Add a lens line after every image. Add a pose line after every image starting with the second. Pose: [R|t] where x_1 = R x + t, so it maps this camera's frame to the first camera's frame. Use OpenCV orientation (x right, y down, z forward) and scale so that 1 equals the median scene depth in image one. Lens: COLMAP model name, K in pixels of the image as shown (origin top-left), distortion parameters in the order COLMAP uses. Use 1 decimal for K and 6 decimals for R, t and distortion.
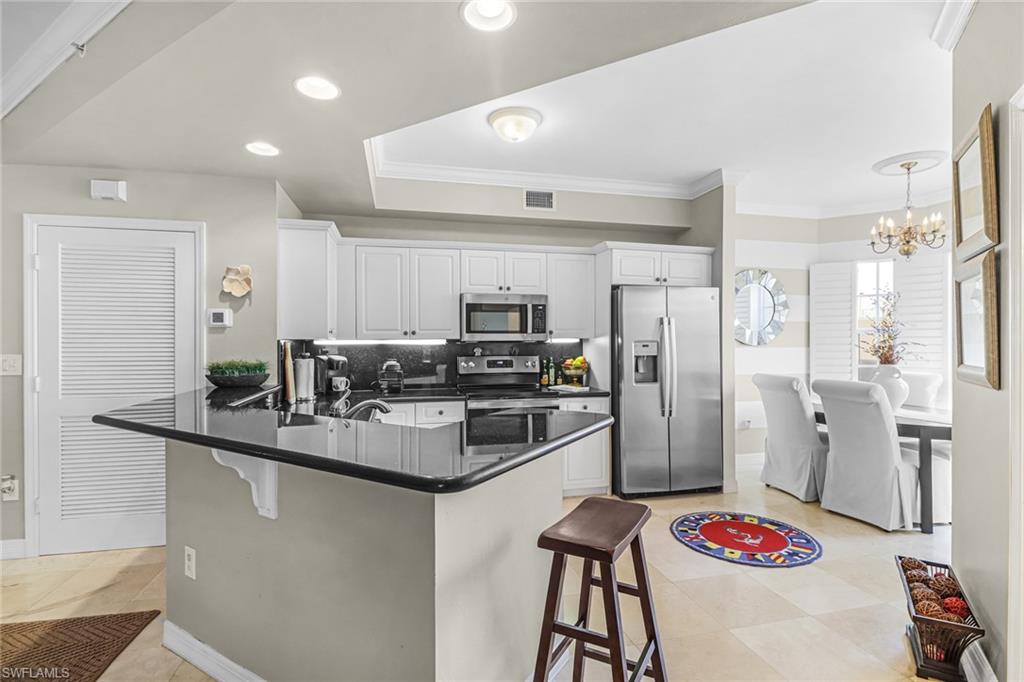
lens RADIAL K [[485.9, 0, 512.0], [0, 485.9, 341.0], [0, 0, 1]] dist [-0.004603, -0.000938]
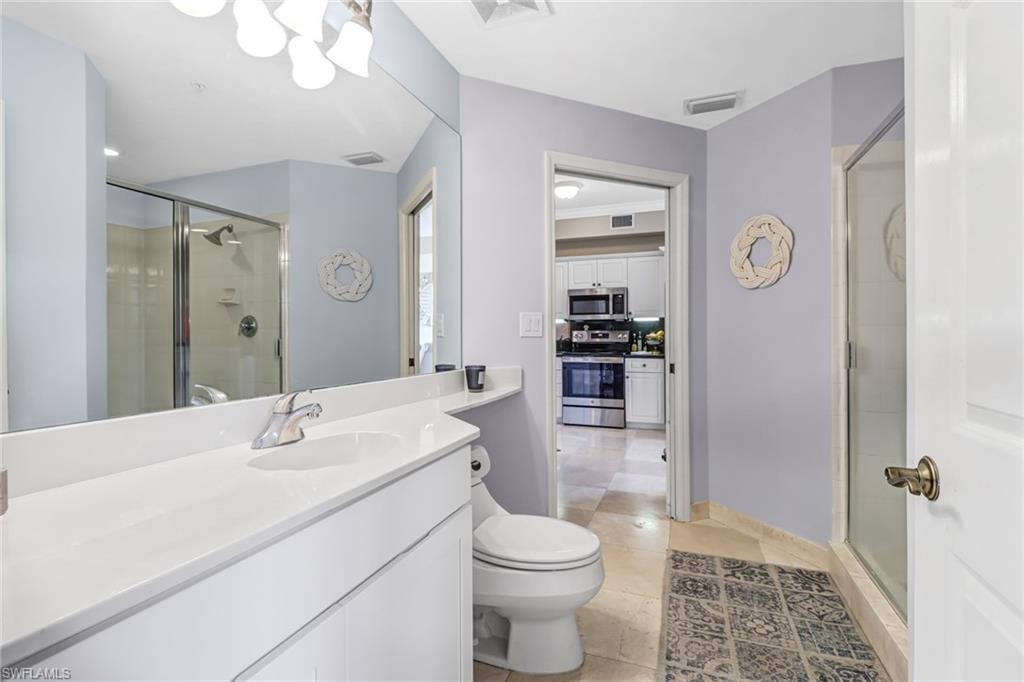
lens RADIAL K [[491.5, 0, 498.5], [0, 491.5, 333.1], [0, 0, 1]] dist [0.015796, -0.015439]
pose [[0.816272, -0.000406, -0.577668, 0.622831], [0.000829, 1.000000, 0.000469, 0.040783], [0.577667, -0.000862, 0.816272, -0.418042]]
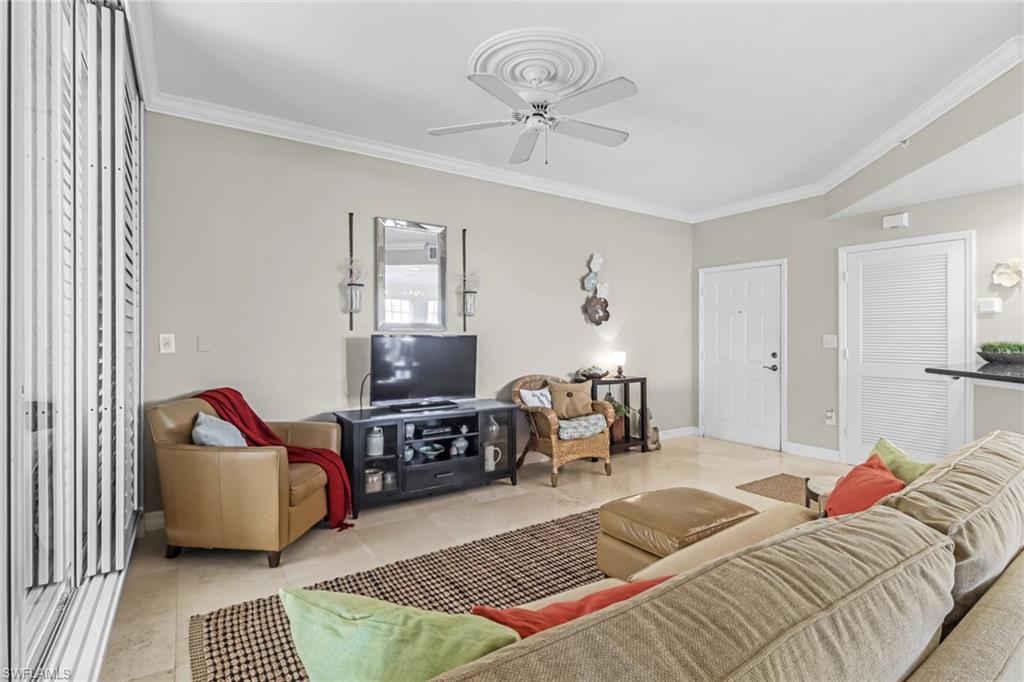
lens RADIAL K [[479.1, 0, 498.1], [0, 479.1, 334.1], [0, 0, 1]] dist [0.000718, -0.015563]
pose [[0.333856, -0.004215, -0.942615, 0.074414], [-0.002307, 0.999983, -0.005288, 0.025227], [0.942621, 0.003940, 0.333841, -0.425008]]
